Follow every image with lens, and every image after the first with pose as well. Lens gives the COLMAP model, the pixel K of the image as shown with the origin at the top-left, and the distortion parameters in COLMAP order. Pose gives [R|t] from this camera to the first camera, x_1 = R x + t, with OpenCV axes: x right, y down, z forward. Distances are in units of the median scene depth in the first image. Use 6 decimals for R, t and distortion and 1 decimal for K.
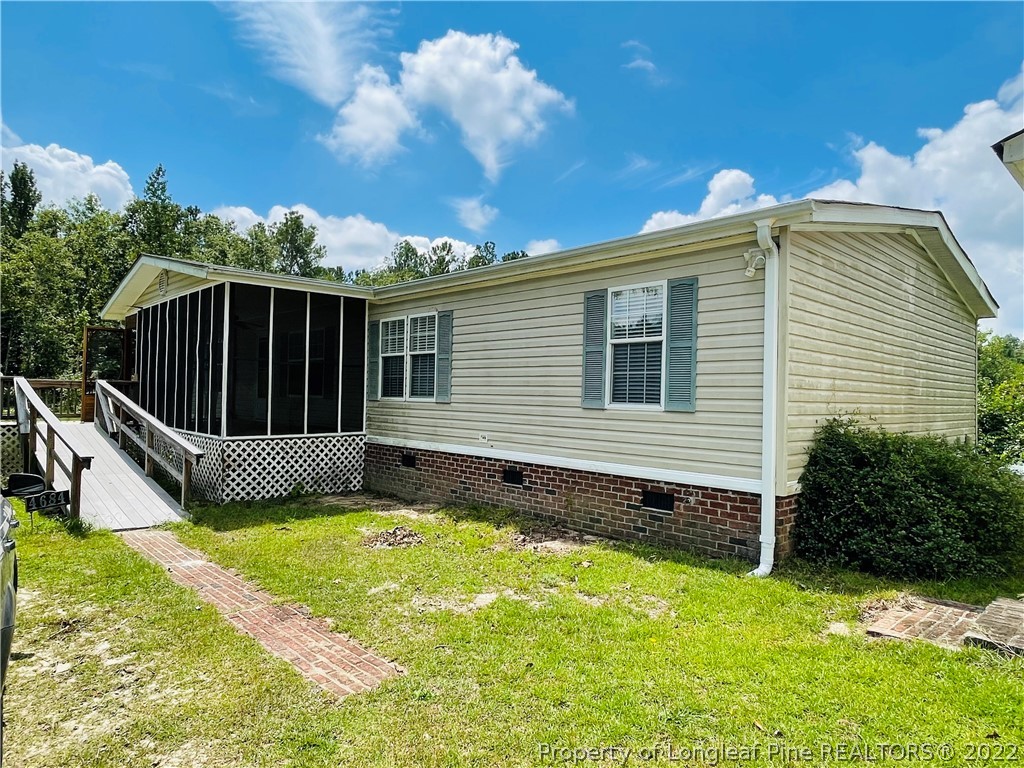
lens RADIAL K [[627.2, 0, 511.5], [0, 627.2, 384.6], [0, 0, 1]] dist [-0.000870, -0.000415]
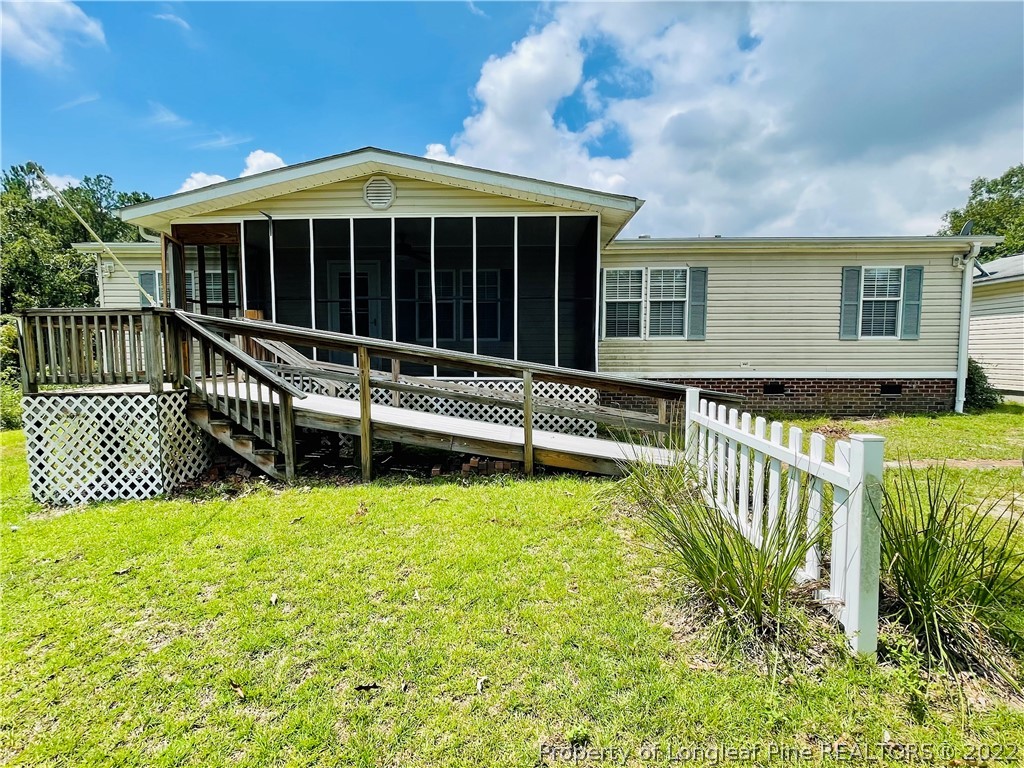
lens RADIAL K [[537.0, 0, 510.5], [0, 537.0, 391.6], [0, 0, 1]] dist [-0.003966, 0.000081]
pose [[0.704944, -0.065723, 0.706211, -1.480951], [0.005056, 0.996138, 0.087658, 0.045633], [-0.709245, -0.058223, 0.702554, 0.632617]]
